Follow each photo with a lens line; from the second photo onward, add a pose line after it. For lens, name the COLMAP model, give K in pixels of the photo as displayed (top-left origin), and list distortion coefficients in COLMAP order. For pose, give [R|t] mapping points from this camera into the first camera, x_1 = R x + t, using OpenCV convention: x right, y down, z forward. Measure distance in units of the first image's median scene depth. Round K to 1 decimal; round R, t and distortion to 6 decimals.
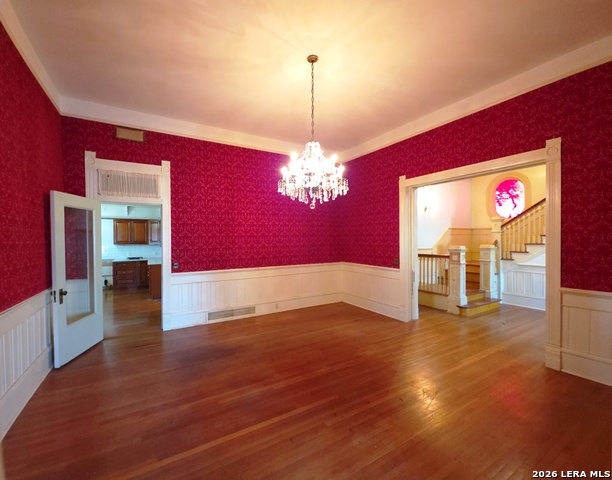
lens RADIAL K [[270.7, 0, 306.4], [0, 270.7, 241.5], [0, 0, 1]] dist [-0.001356, -0.000083]
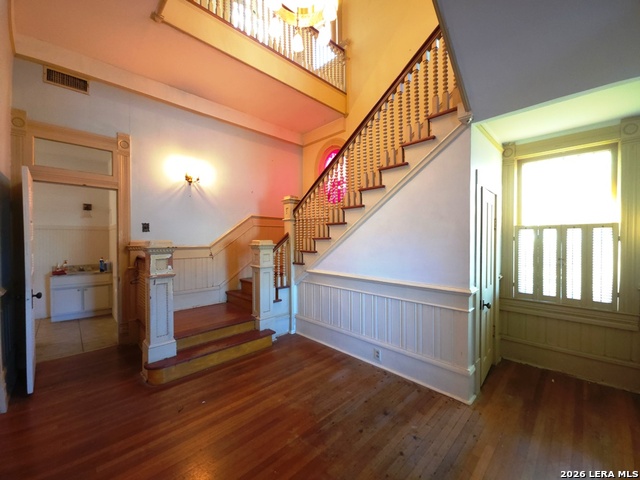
lens RADIAL K [[257.4, 0, 319.9], [0, 257.4, 241.7], [0, 0, 1]] dist [0.001833, 0.000232]
pose [[0.975043, 0.005378, 0.221951, 0.649909], [-0.006327, 0.999974, 0.003565, 0.012953], [-0.221926, -0.004880, 0.975051, 0.403603]]
